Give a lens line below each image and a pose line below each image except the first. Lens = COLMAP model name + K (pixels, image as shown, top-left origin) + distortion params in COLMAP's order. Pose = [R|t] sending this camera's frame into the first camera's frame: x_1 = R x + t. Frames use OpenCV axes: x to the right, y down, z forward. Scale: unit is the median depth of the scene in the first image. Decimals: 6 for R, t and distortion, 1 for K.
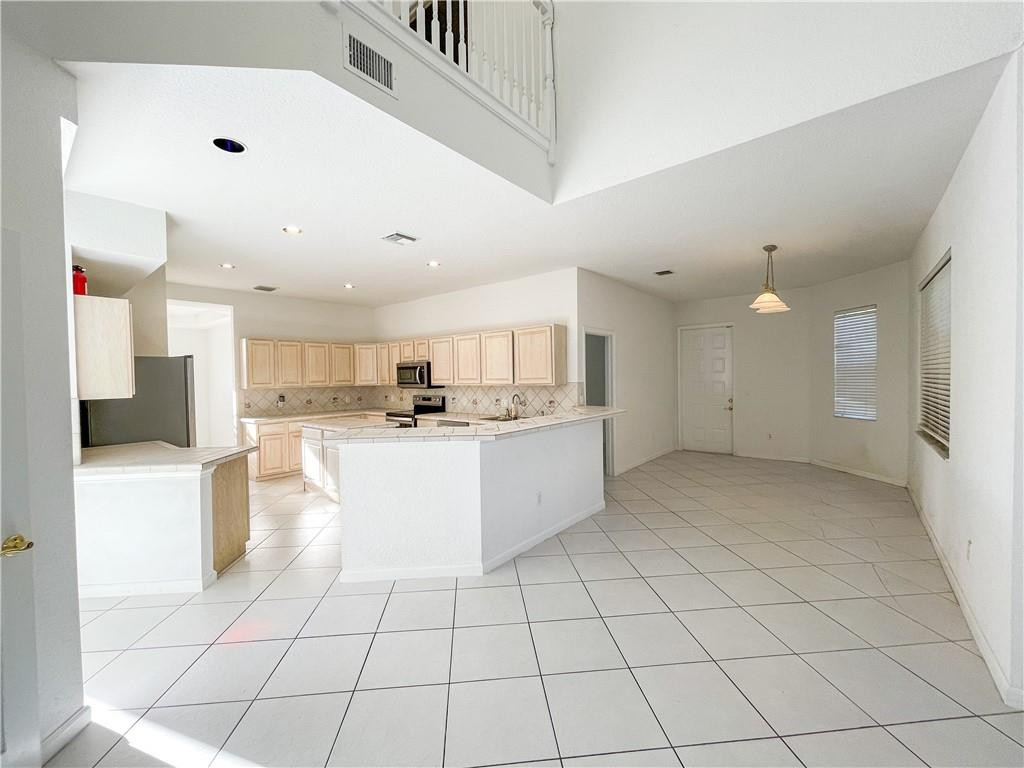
lens RADIAL K [[412.0, 0, 509.1], [0, 412.0, 384.9], [0, 0, 1]] dist [-0.000716, -0.000492]
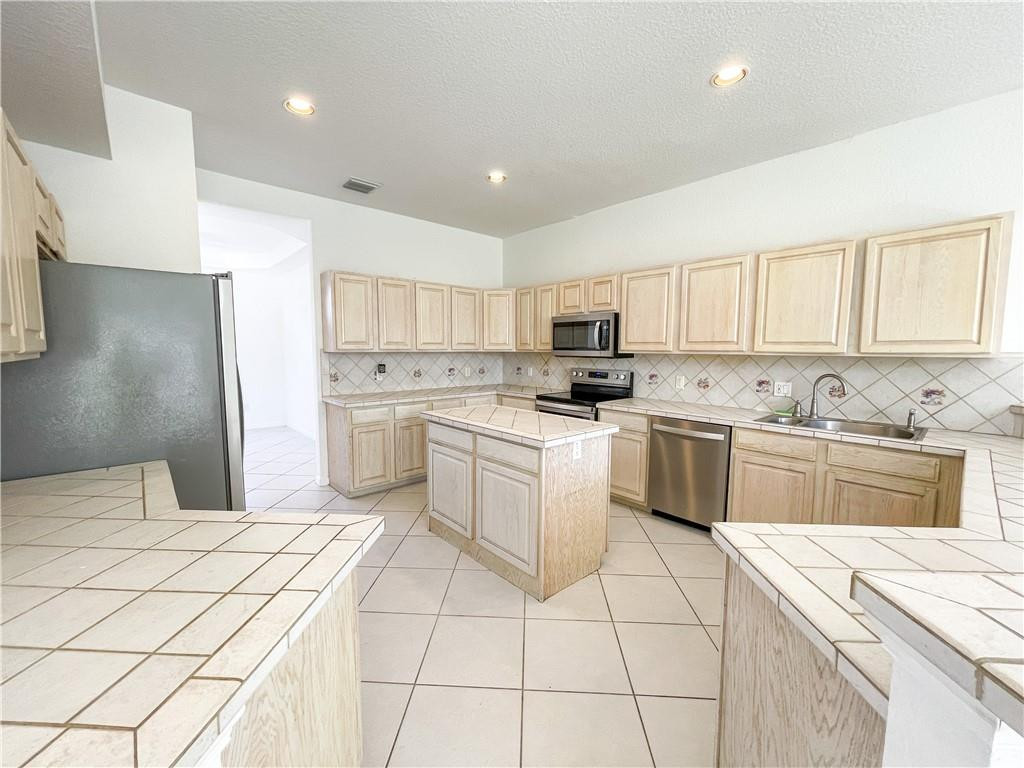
lens RADIAL K [[412.0, 0, 509.1], [0, 412.0, 384.9], [0, 0, 1]] dist [-0.000716, -0.000492]
pose [[0.988899, 0.033463, -0.144771, -0.252900], [-0.023158, 0.997115, 0.072287, 0.007568], [0.146773, -0.068132, 0.986821, 0.376450]]
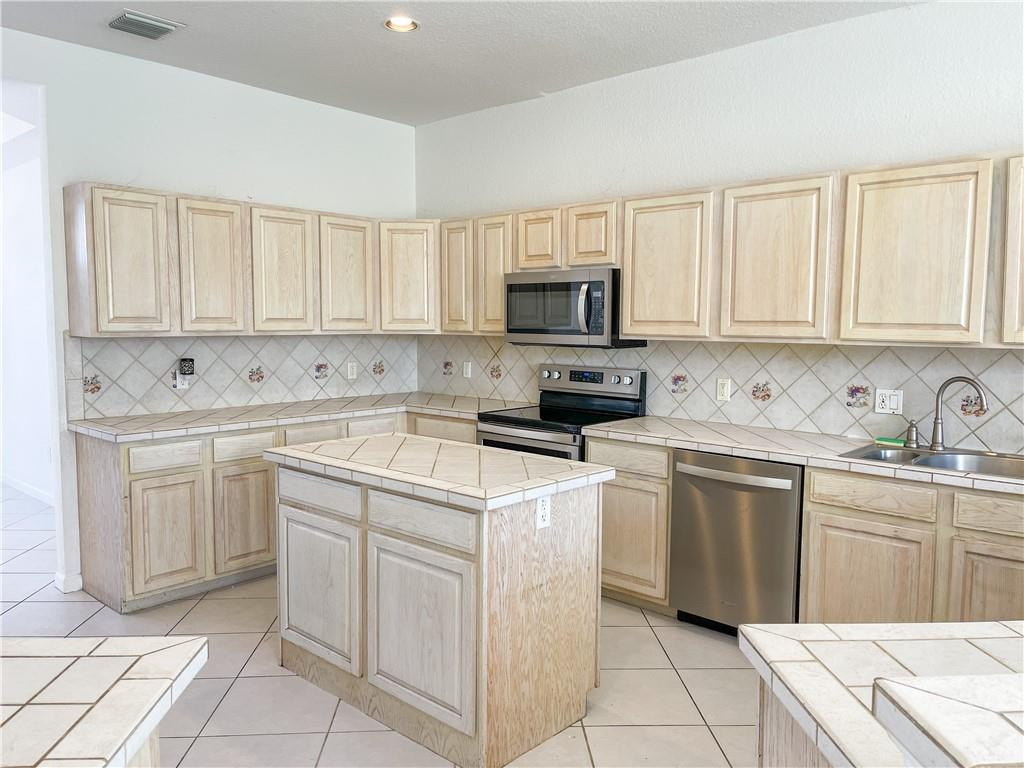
lens RADIAL K [[771.3, 0, 514.2], [0, 771.3, 383.5], [0, 0, 1]] dist [0.075919, -0.083689]
pose [[0.998861, 0.025978, -0.040013, -0.245206], [-0.023326, 0.997588, 0.065374, -0.001790], [0.041615, -0.064366, 0.997058, 0.347065]]
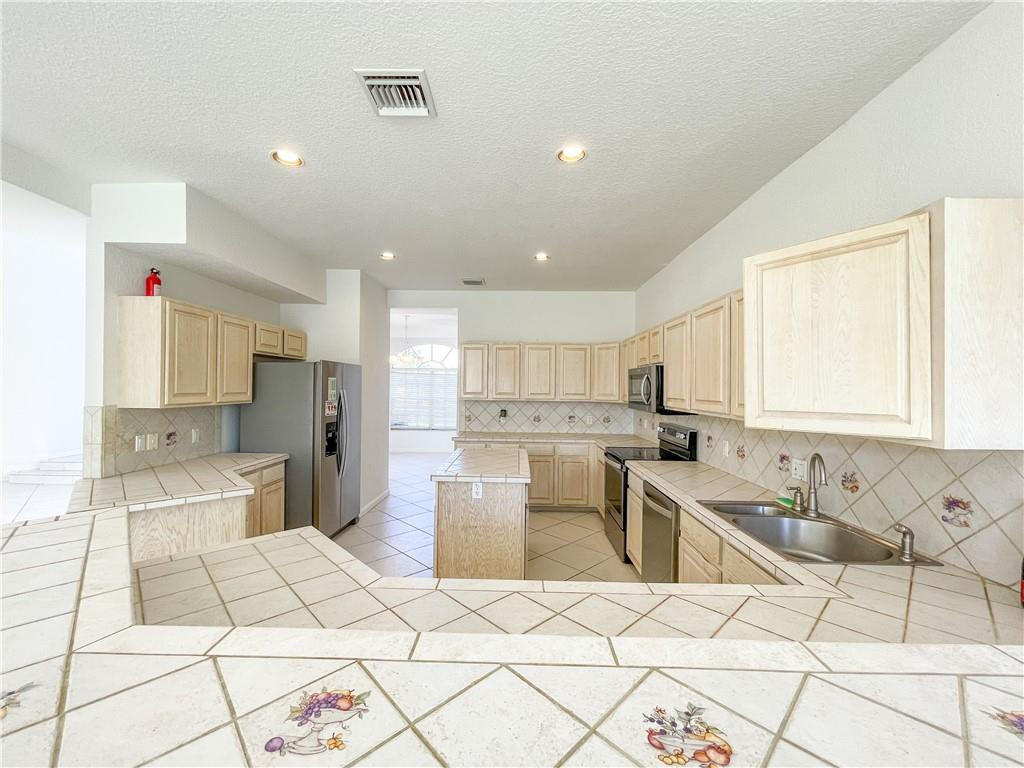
lens RADIAL K [[412.0, 0, 509.1], [0, 412.0, 384.9], [0, 0, 1]] dist [-0.000716, -0.000492]
pose [[0.621686, 0.019382, -0.783027, 0.105951], [-0.037868, 0.999269, -0.005330, -0.019269], [0.782351, 0.032965, 0.621965, 0.491386]]
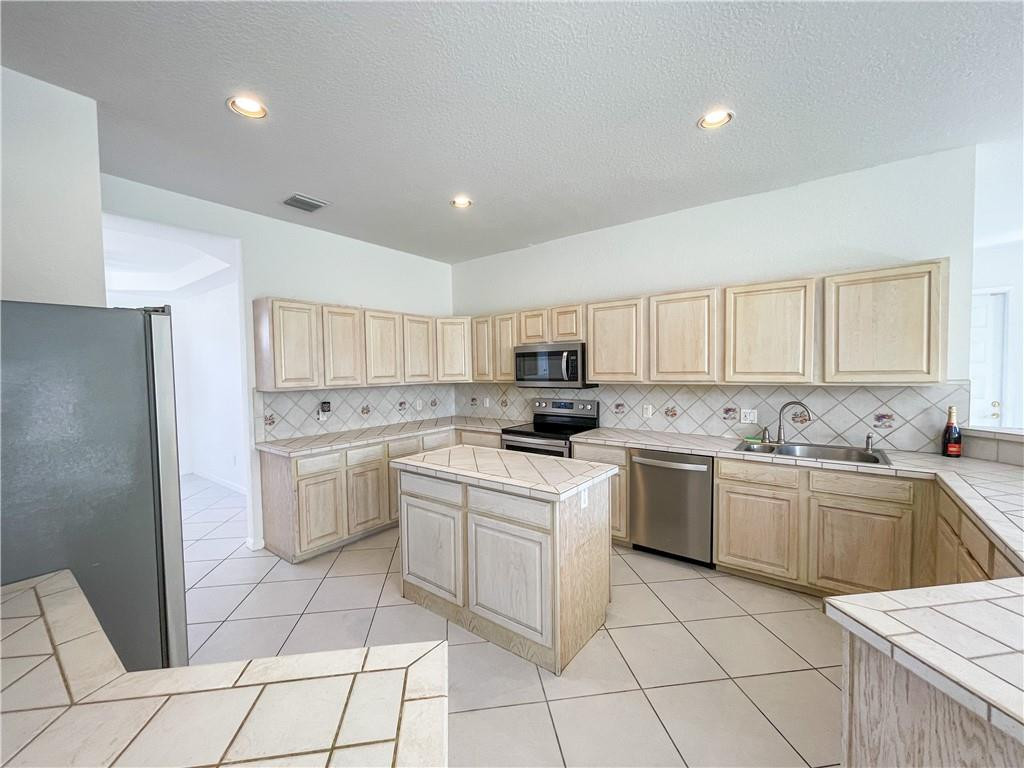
lens RADIAL K [[412.0, 0, 509.1], [0, 412.0, 384.9], [0, 0, 1]] dist [-0.000716, -0.000492]
pose [[0.999171, -0.001786, 0.040682, -0.316857], [0.001057, 0.999839, 0.017939, -0.007243], [-0.040707, -0.017881, 0.999011, 0.408955]]
